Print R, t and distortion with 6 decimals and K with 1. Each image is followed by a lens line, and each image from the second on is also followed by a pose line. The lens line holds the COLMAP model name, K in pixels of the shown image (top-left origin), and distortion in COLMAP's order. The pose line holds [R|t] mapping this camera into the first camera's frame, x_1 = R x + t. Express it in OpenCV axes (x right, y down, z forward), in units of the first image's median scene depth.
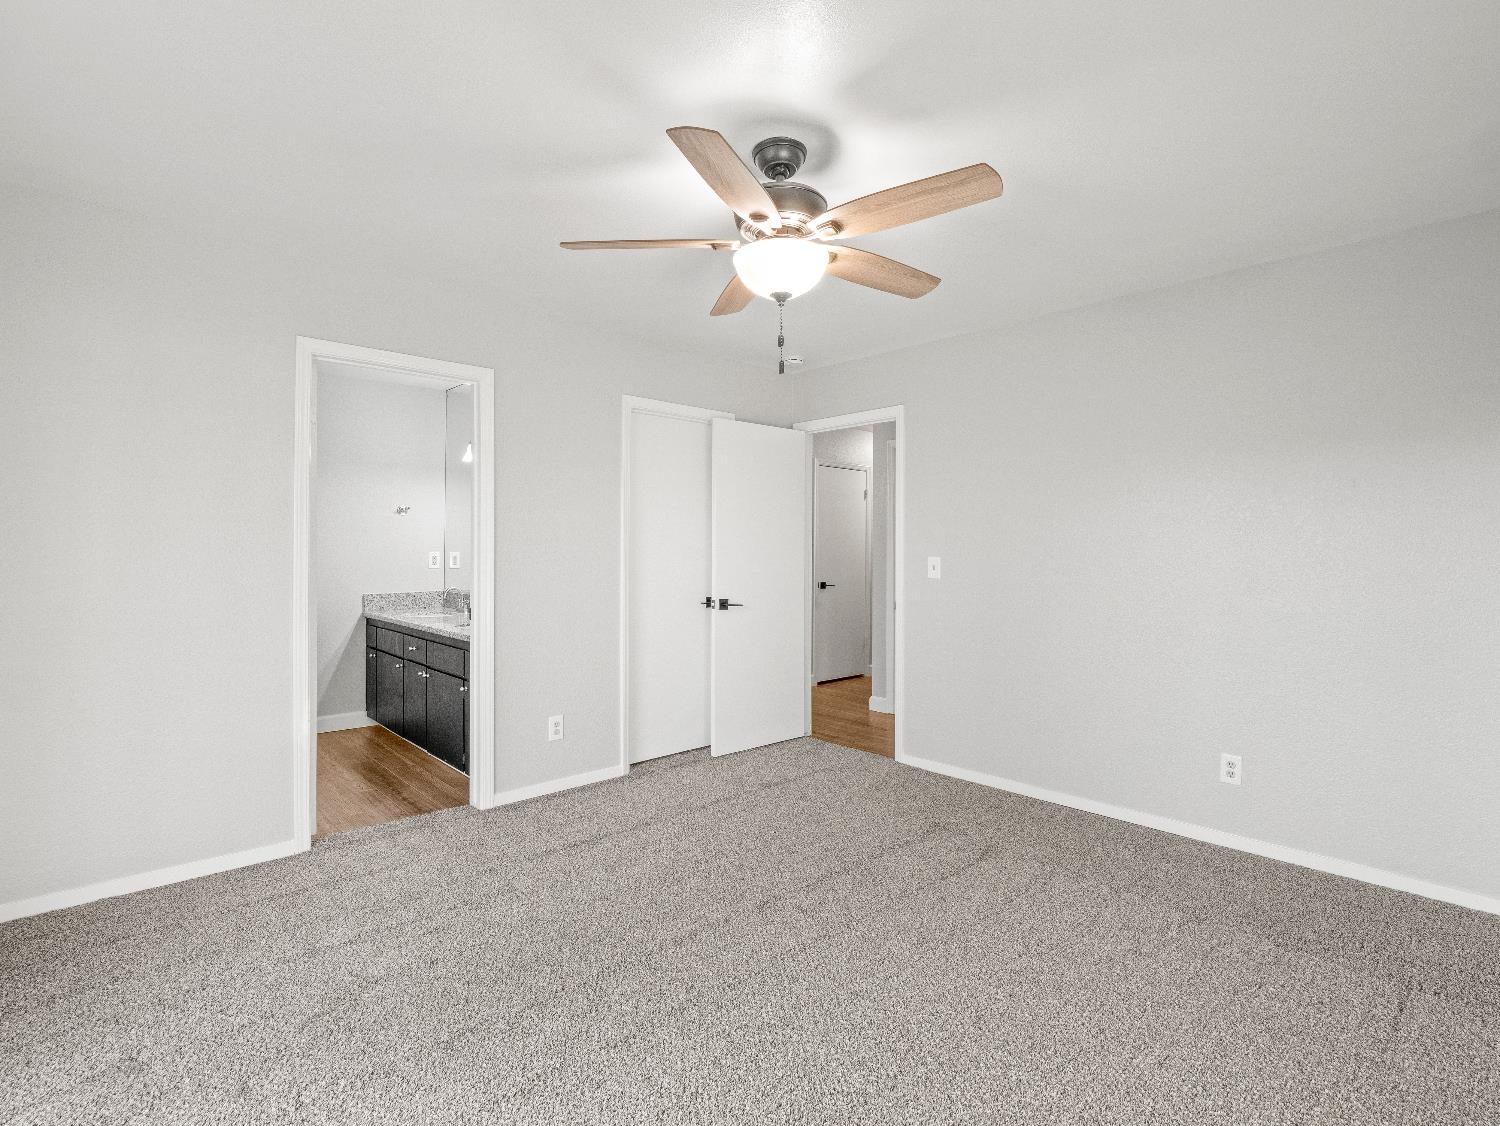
lens RADIAL K [[730.5, 0, 749.7], [0, 730.5, 556.9], [0, 0, 1]] dist [-0.010162, 0.003754]
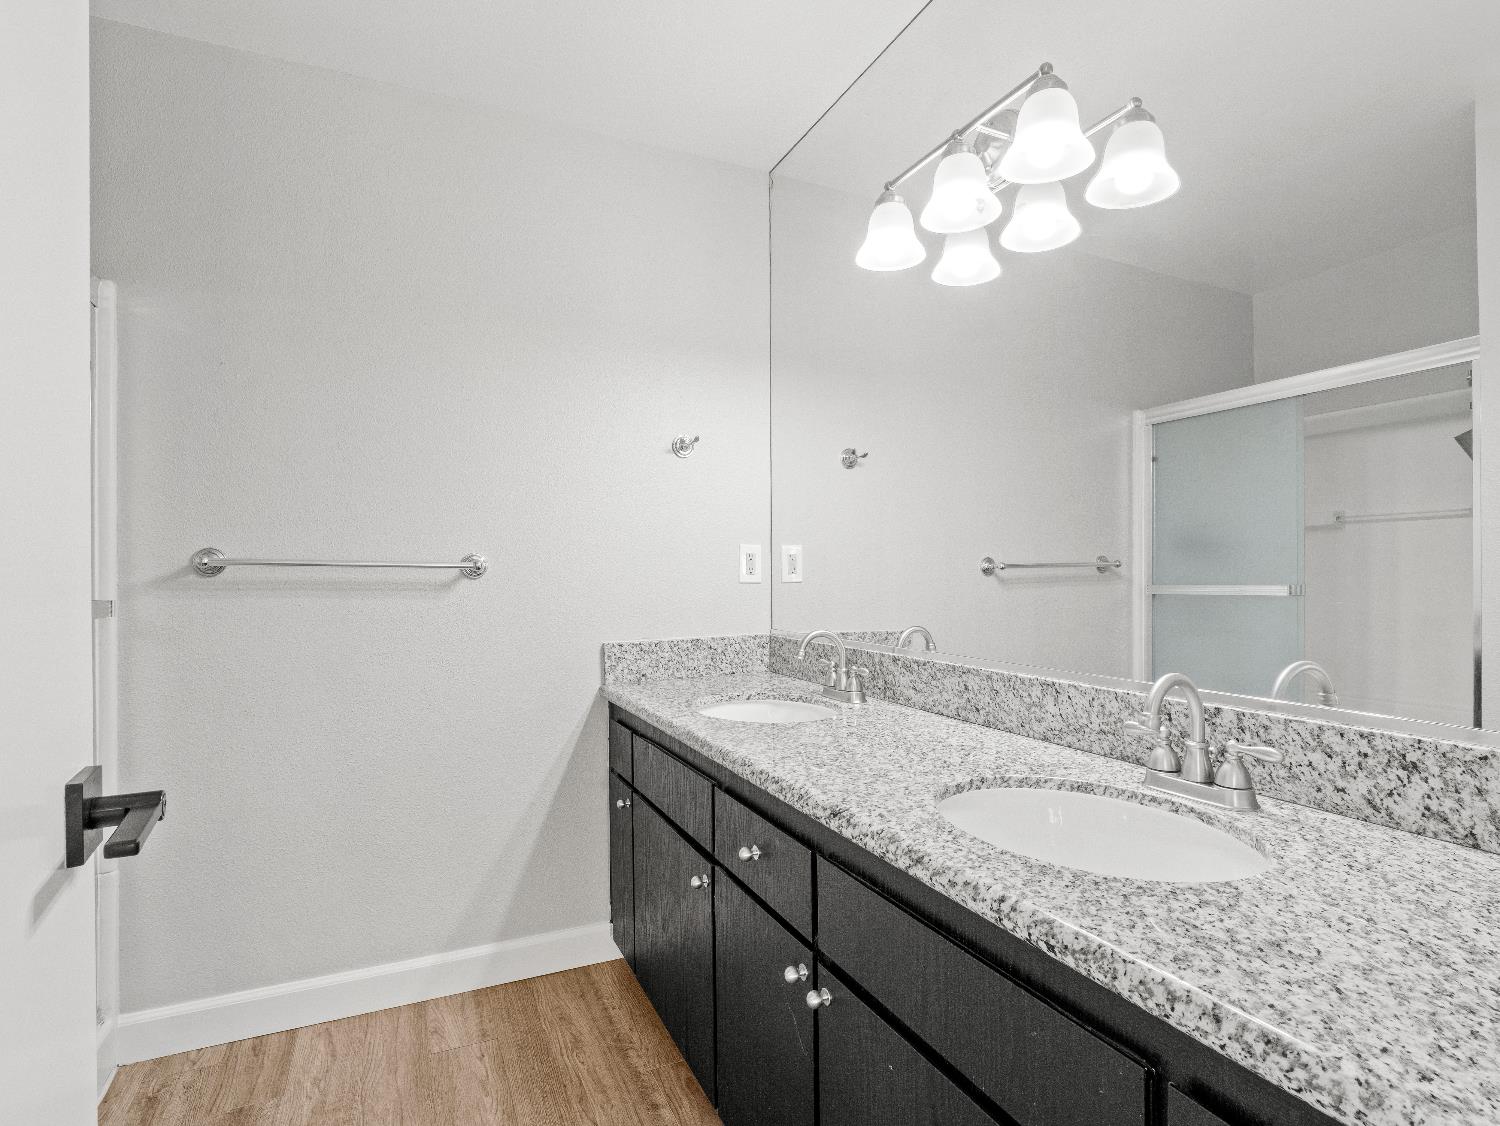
lens RADIAL K [[767.4, 0, 749.8], [0, 767.4, 571.3], [0, 0, 1]] dist [-0.022157, -0.000113]
pose [[0.952348, -0.013576, -0.304713, -0.314825], [0.011080, 0.999889, -0.009921, 0.014636], [0.304814, 0.006072, 0.952393, 0.605798]]
